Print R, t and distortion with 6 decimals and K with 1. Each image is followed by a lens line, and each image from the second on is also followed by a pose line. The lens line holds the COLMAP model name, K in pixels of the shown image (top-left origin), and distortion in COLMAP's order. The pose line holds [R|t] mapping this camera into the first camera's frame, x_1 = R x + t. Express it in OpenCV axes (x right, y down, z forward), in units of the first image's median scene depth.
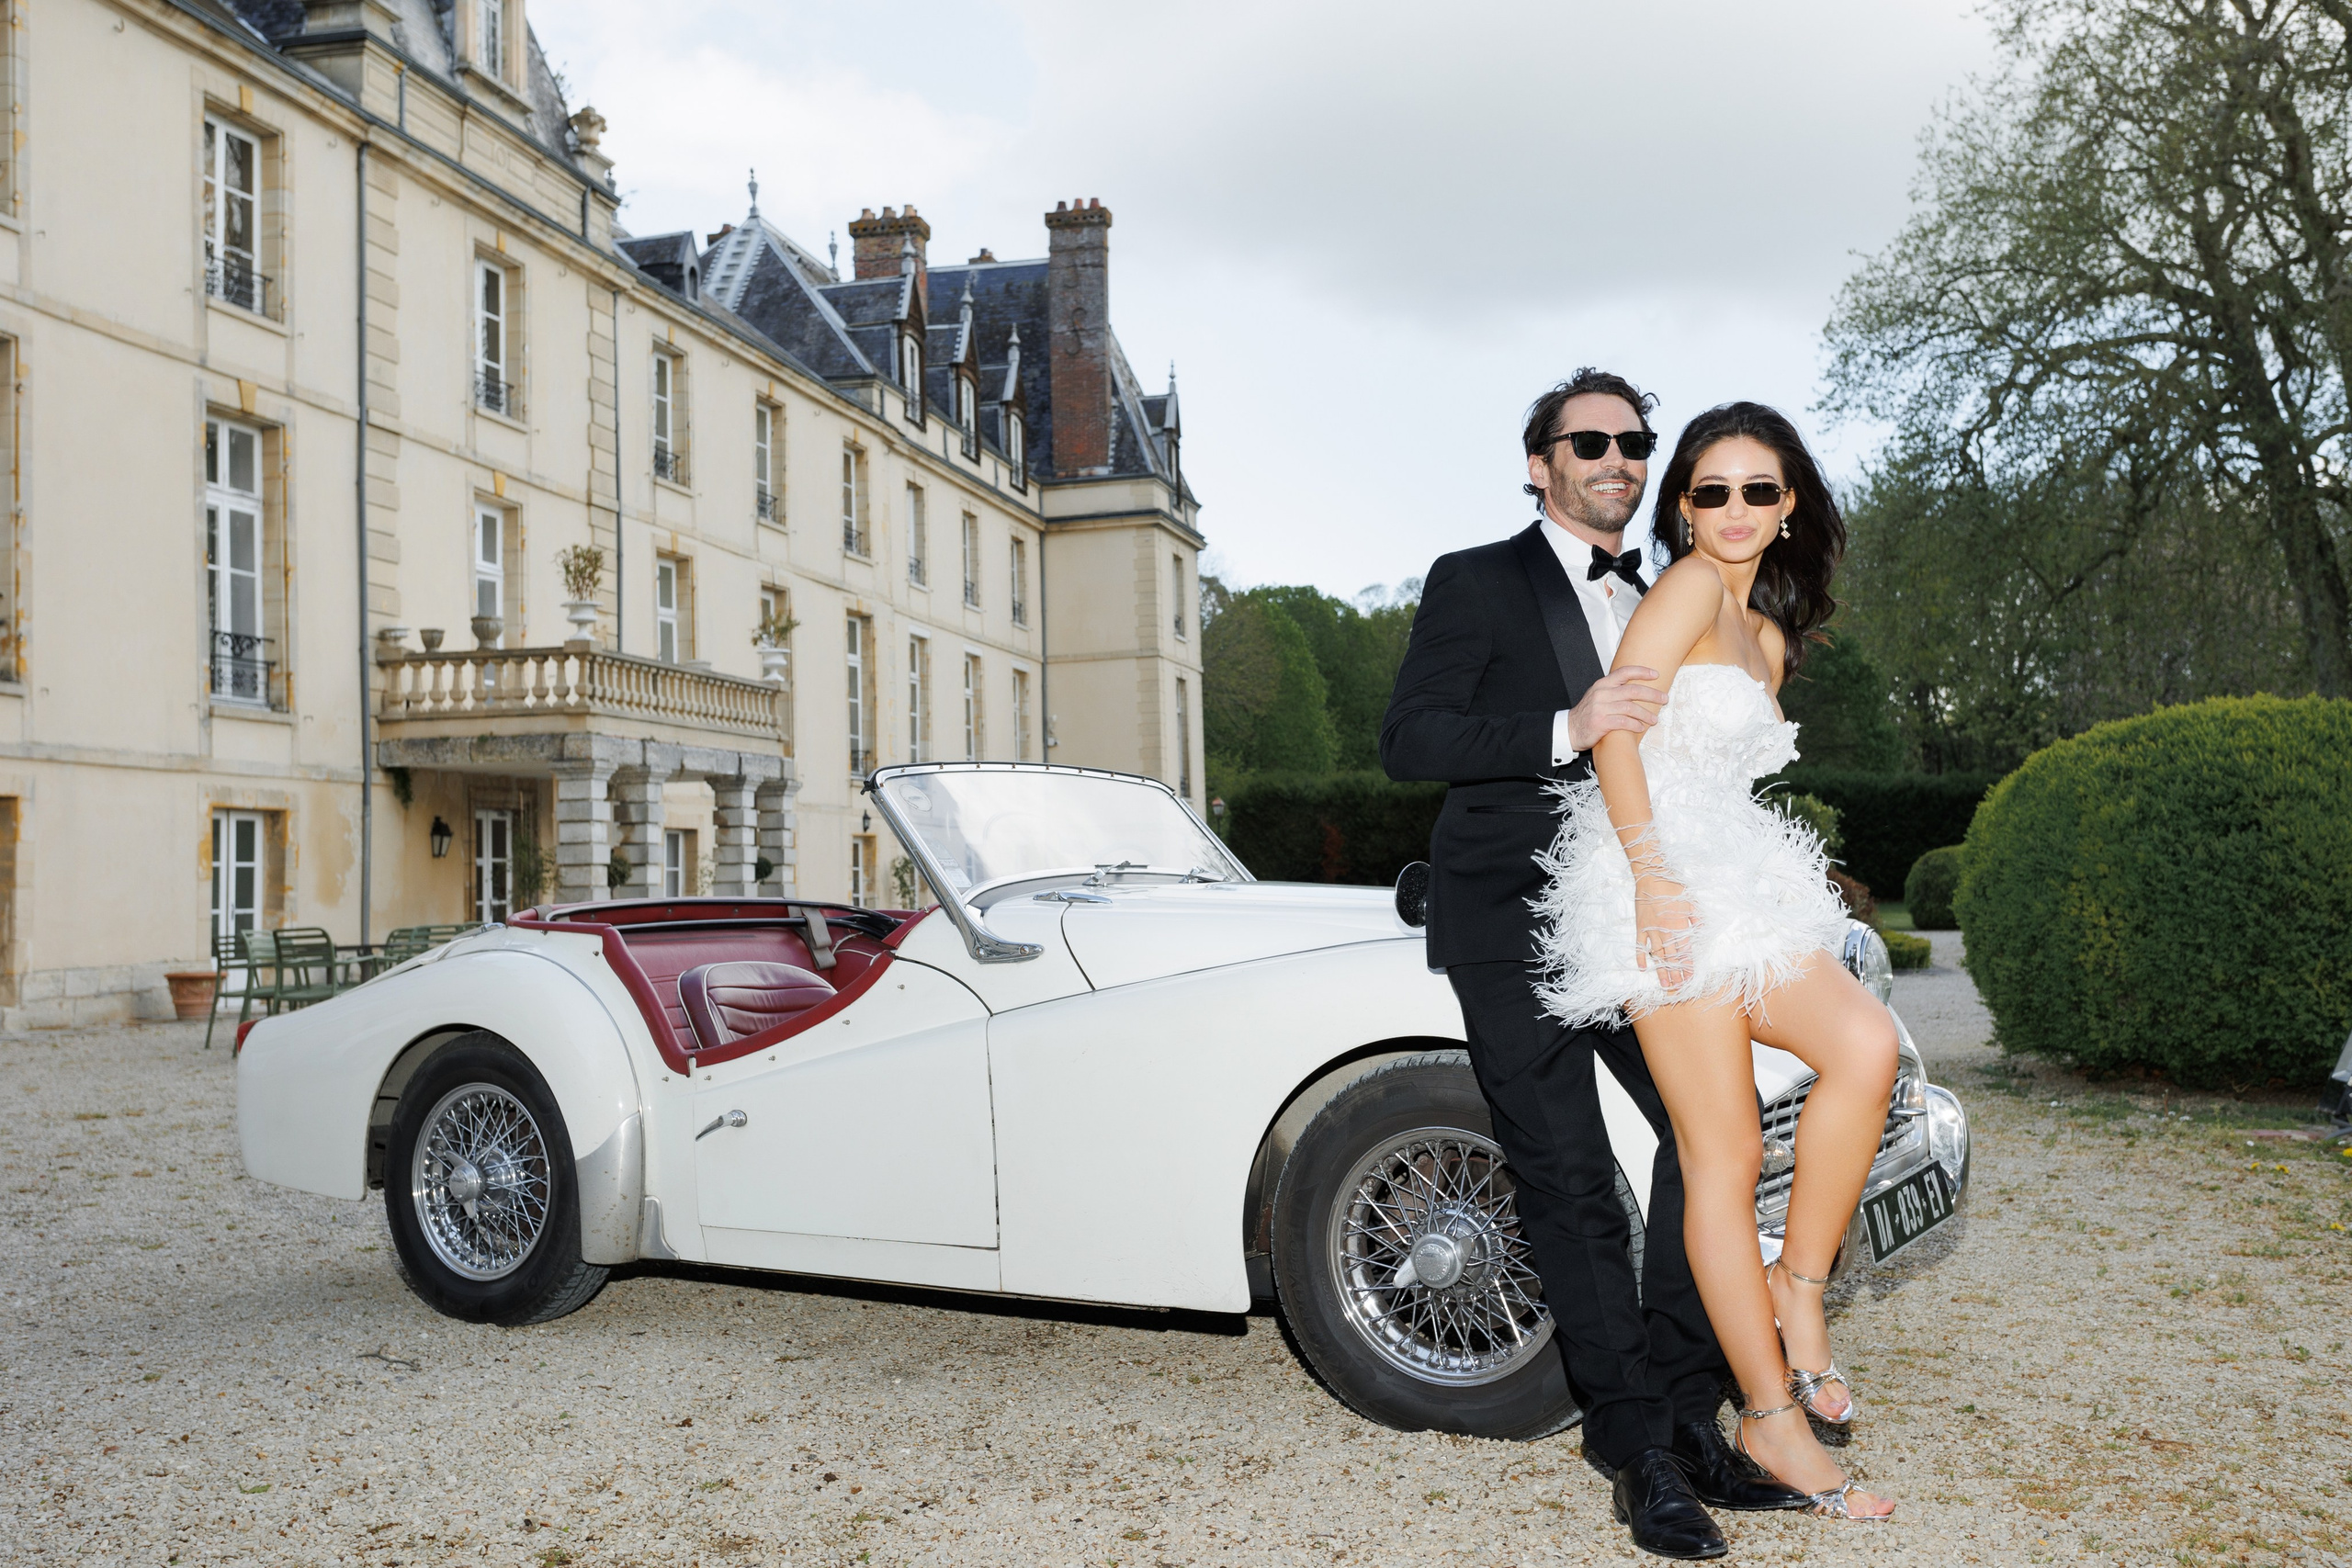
lens RADIAL K [[2547.1, 0, 1181.7], [0, 2547.1, 784.6], [0, 0, 1]] dist [-0.042996, 0.000000]
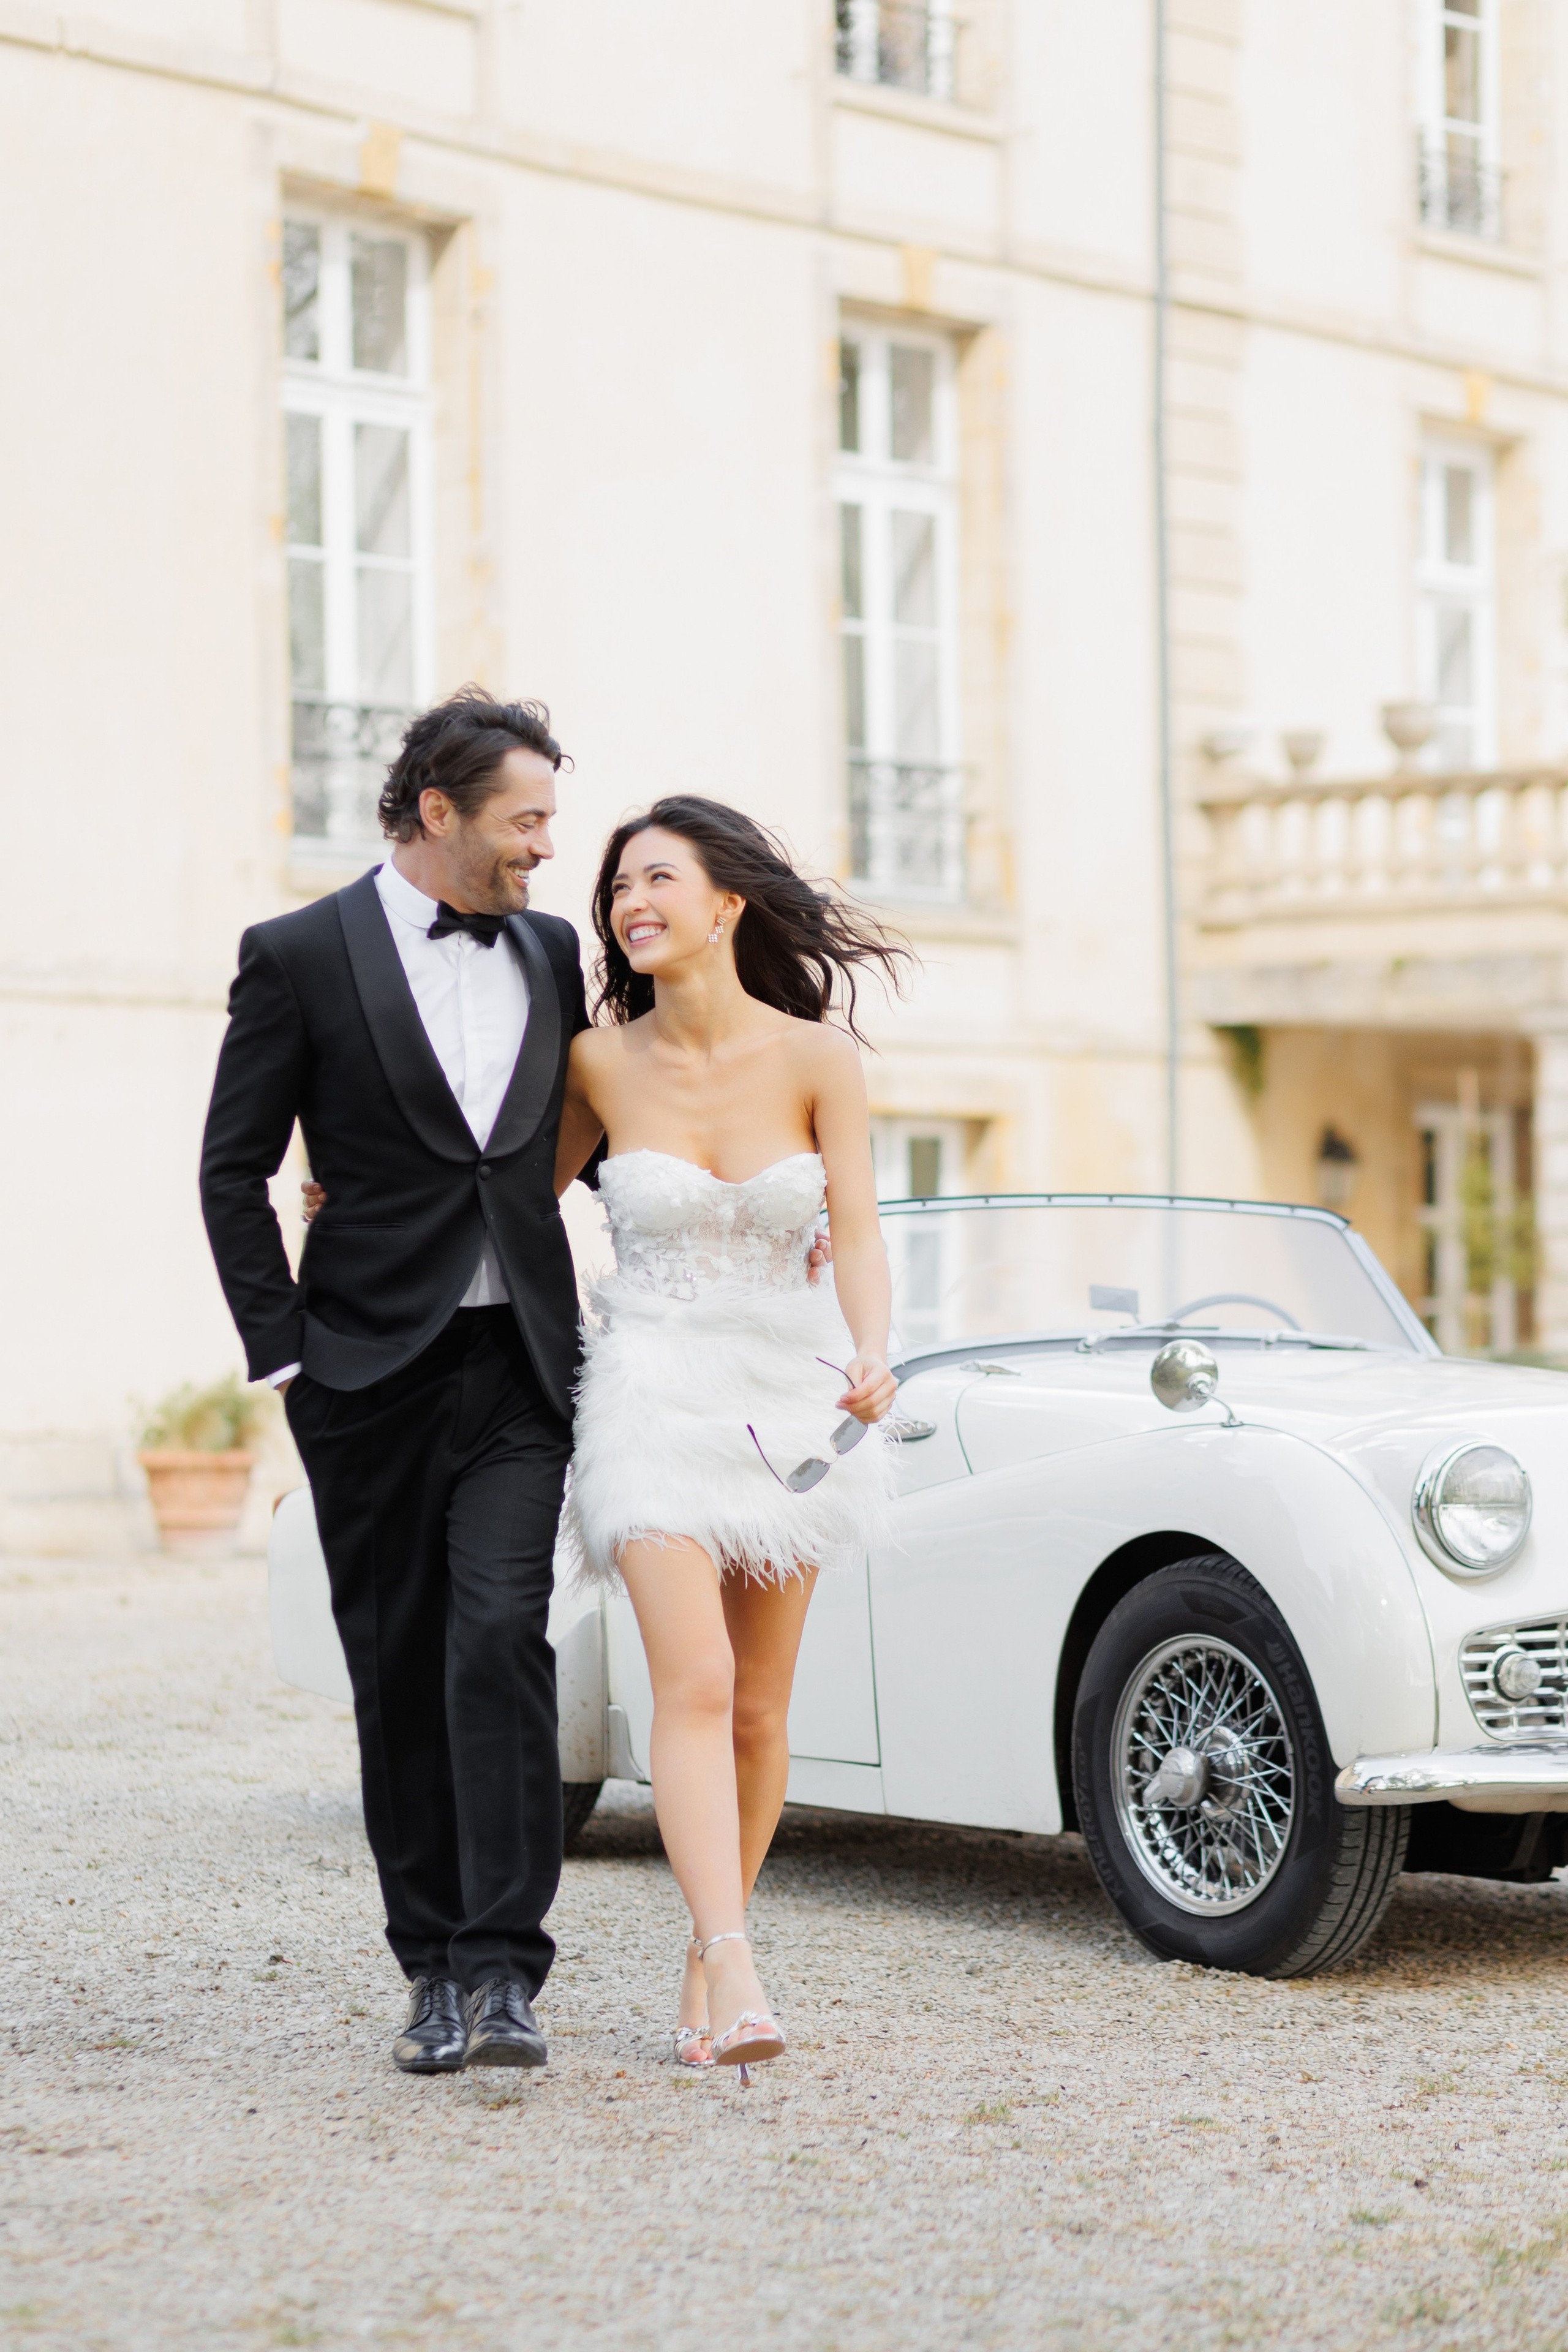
lens RADIAL K [[6867.5, 0, 784.9], [0, 6867.5, 1176.9], [0, 0, 1]] dist [-0.100555, 0.000000]
pose [[0.918702, -0.000725, -0.394952, 0.124389], [0.010530, 0.999688, 0.022658, -0.008069], [0.394812, -0.024975, 0.918422, -0.223331]]
